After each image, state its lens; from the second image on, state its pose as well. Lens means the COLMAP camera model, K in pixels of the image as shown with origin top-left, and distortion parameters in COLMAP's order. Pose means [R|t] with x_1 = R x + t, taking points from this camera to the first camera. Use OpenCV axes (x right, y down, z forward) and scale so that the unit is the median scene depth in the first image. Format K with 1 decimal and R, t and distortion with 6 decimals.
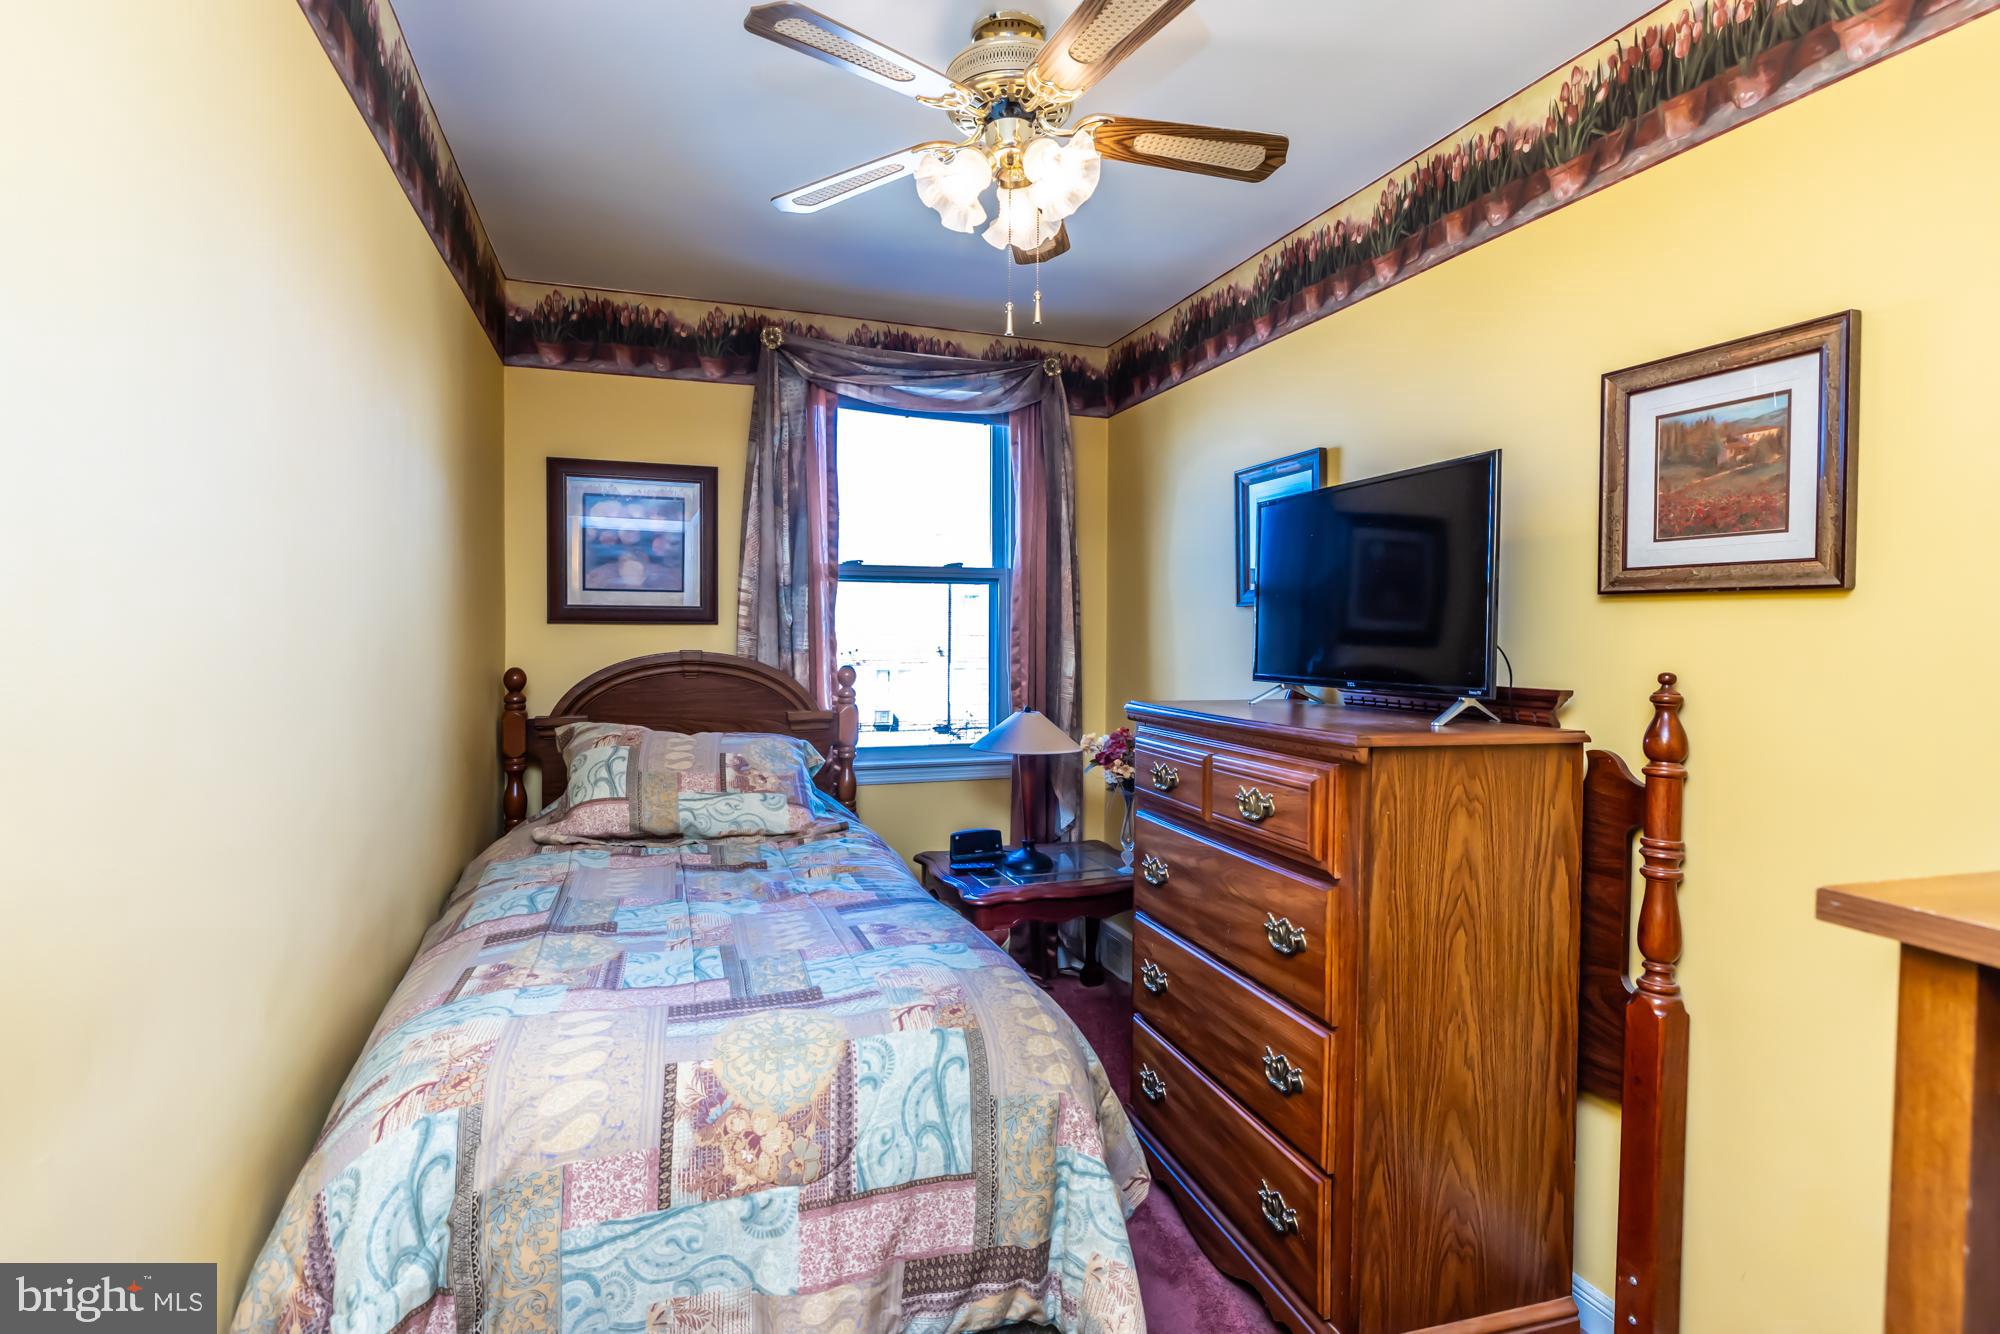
lens RADIAL K [[948.6, 0, 1000.0], [0, 948.6, 667.0], [0, 0, 1]] dist [-0.005118, 0.000423]
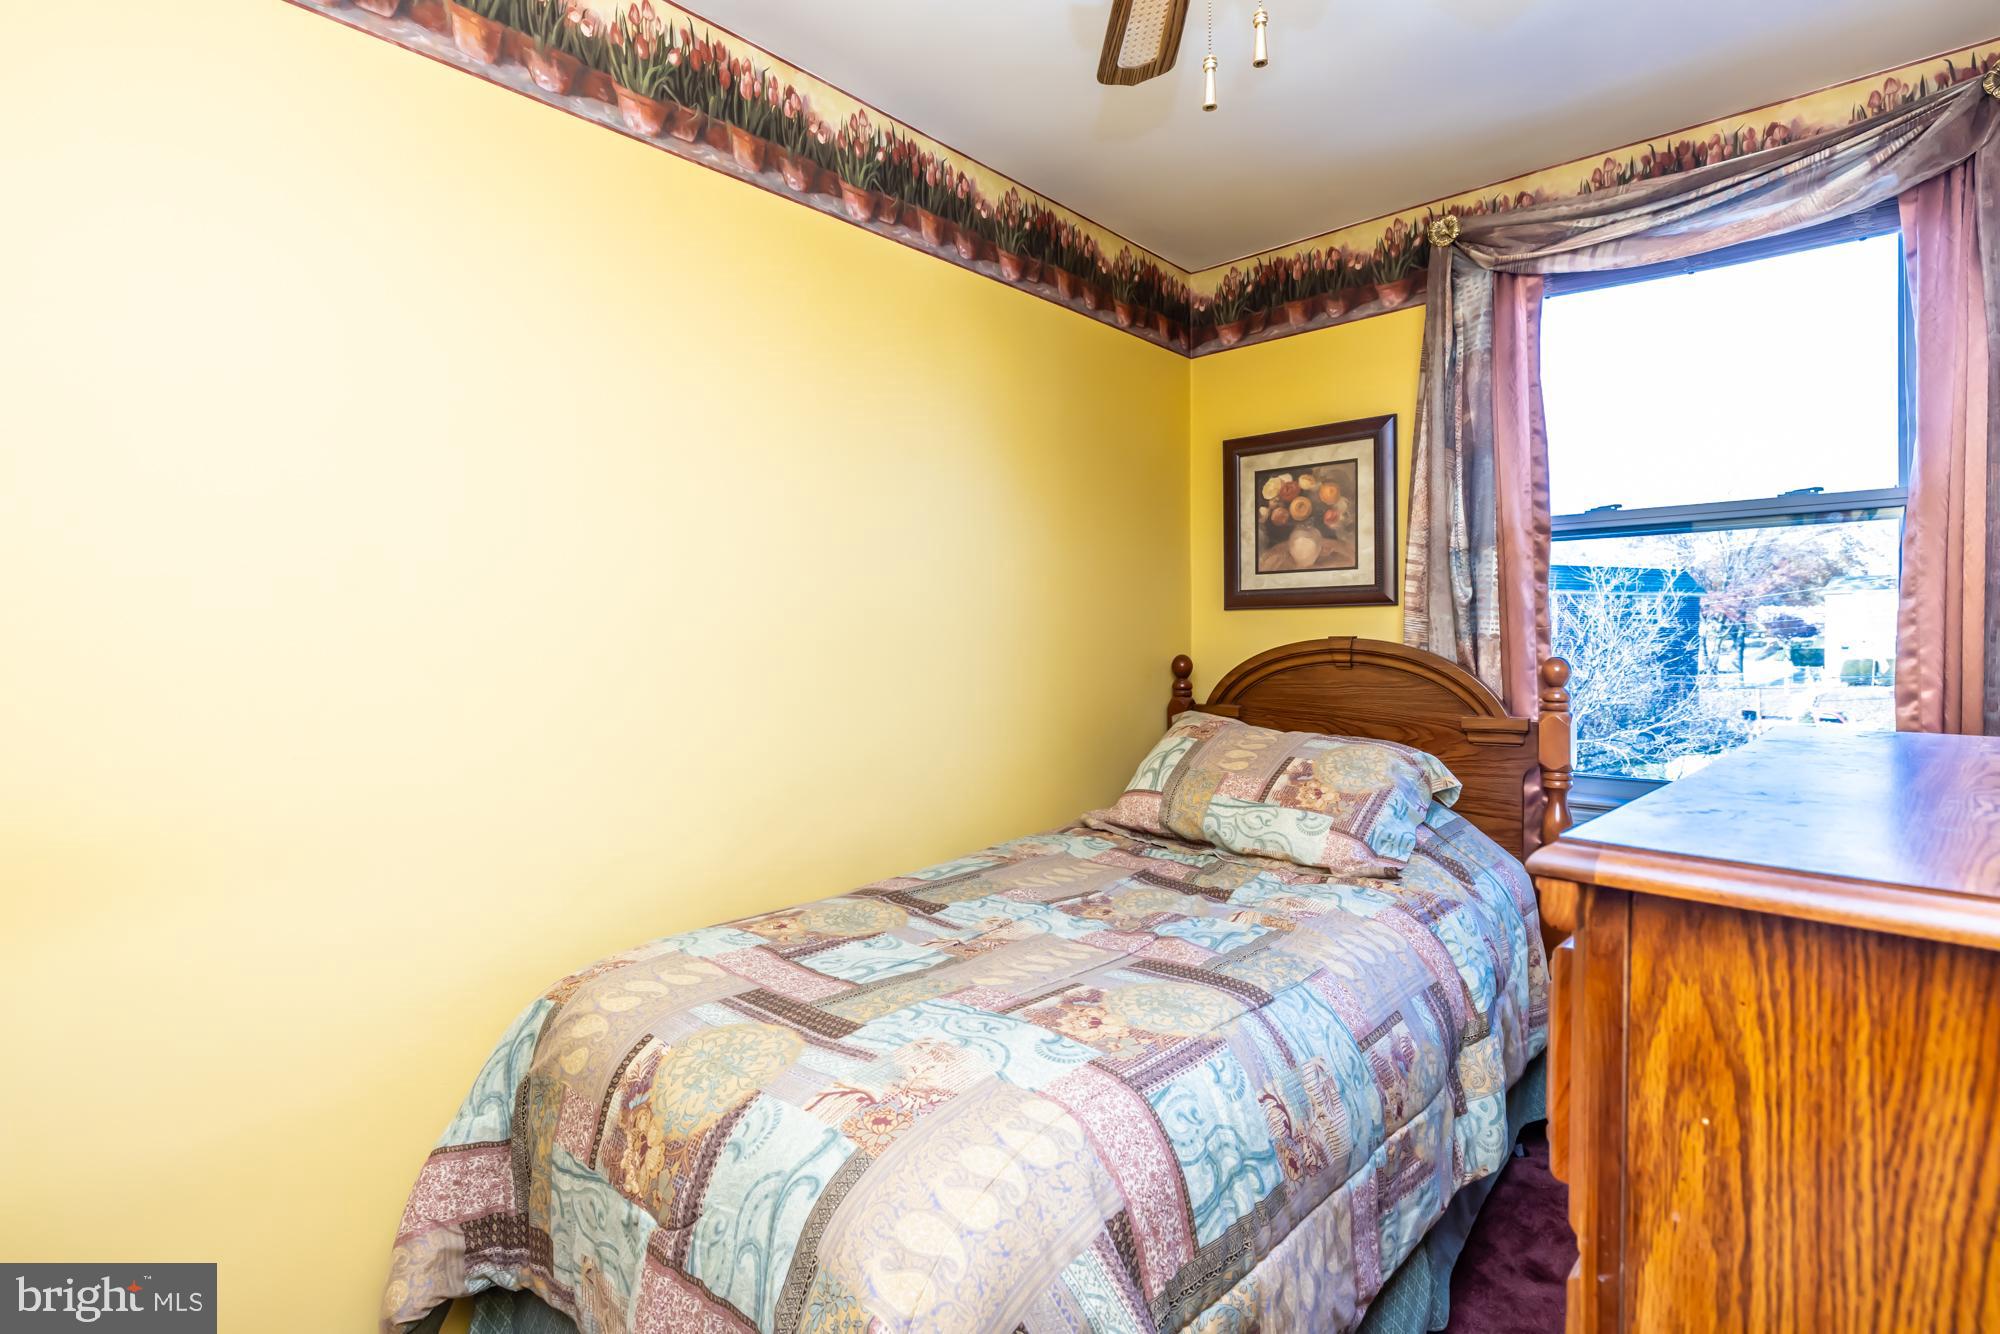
lens RADIAL K [[948.6, 0, 1000.0], [0, 948.6, 667.0], [0, 0, 1]] dist [-0.005118, 0.000423]
pose [[0.494646, 0.017836, -0.868912, 0.262967], [-0.017801, 0.999788, 0.010389, 0.006342], [0.868912, 0.010328, 0.494858, 0.314160]]
